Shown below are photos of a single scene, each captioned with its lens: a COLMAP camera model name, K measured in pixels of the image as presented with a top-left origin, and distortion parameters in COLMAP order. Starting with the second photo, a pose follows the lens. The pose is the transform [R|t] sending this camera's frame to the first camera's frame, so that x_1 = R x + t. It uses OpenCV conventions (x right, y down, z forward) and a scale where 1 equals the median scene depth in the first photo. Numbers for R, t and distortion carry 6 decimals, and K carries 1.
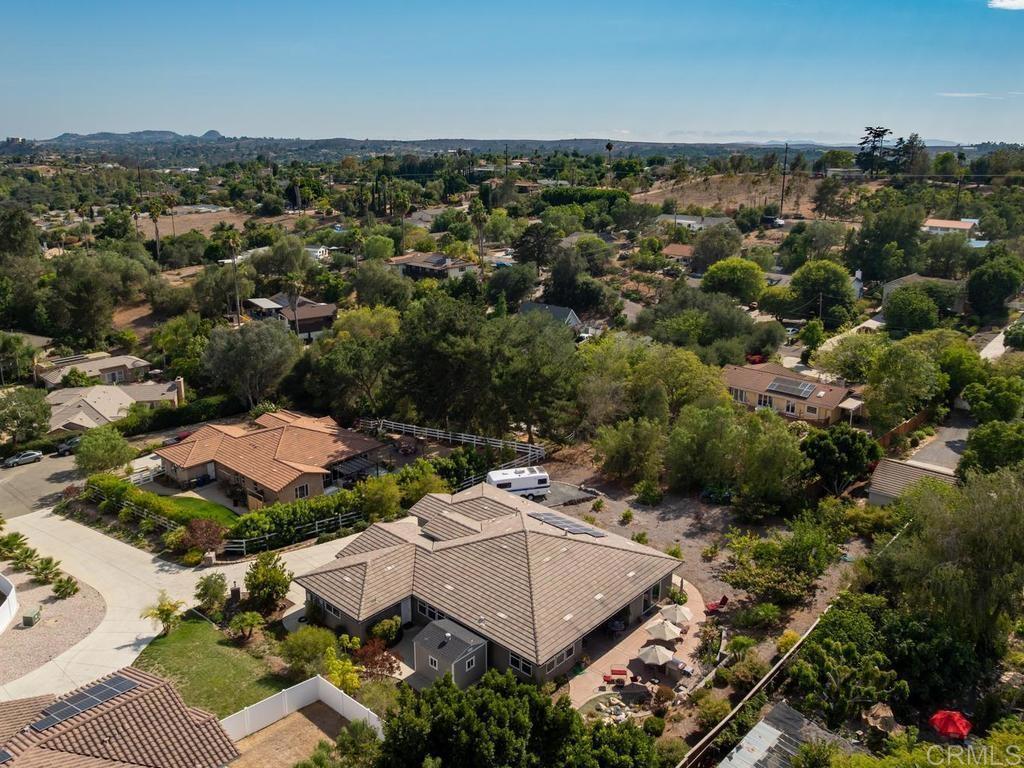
lens RADIAL K [[798.7, 0, 512.0], [0, 798.7, 384.0], [0, 0, 1]] dist [-0.033280, -0.002943]
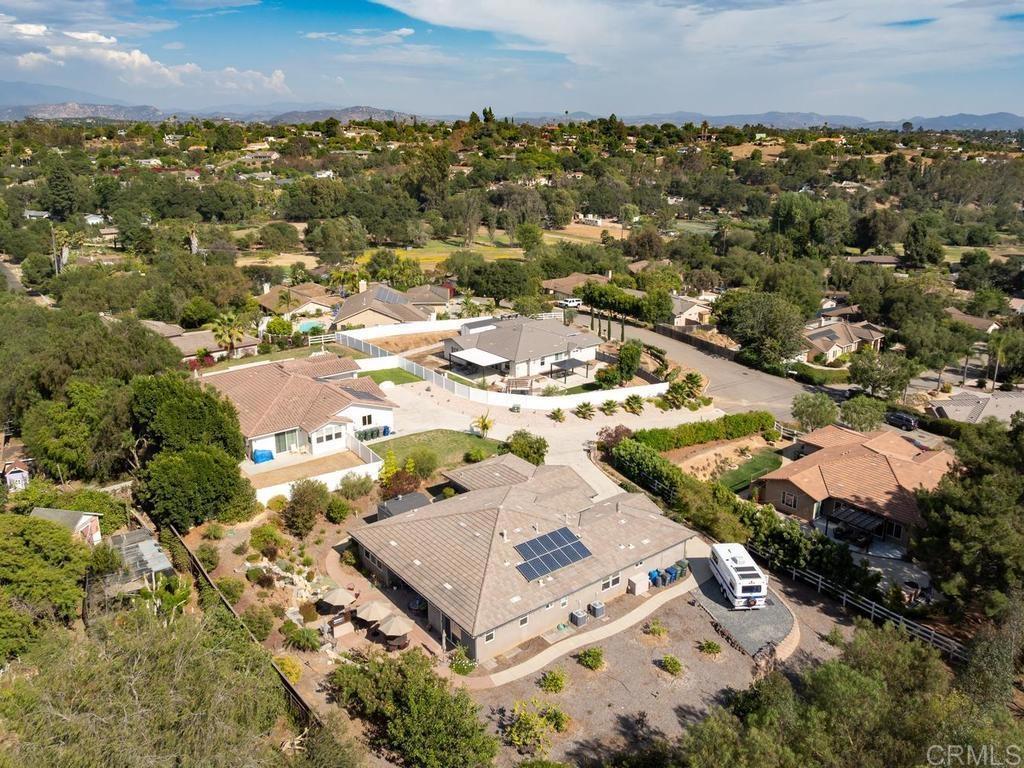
lens RADIAL K [[789.5, 0, 512.0], [0, 789.5, 384.0], [0, 0, 1]] dist [-0.029646, -0.002100]
pose [[-0.177932, 0.293326, -0.939308, 0.576013], [-0.288213, 0.897146, 0.334756, -0.187916], [0.940890, 0.330285, -0.075091, 0.654058]]
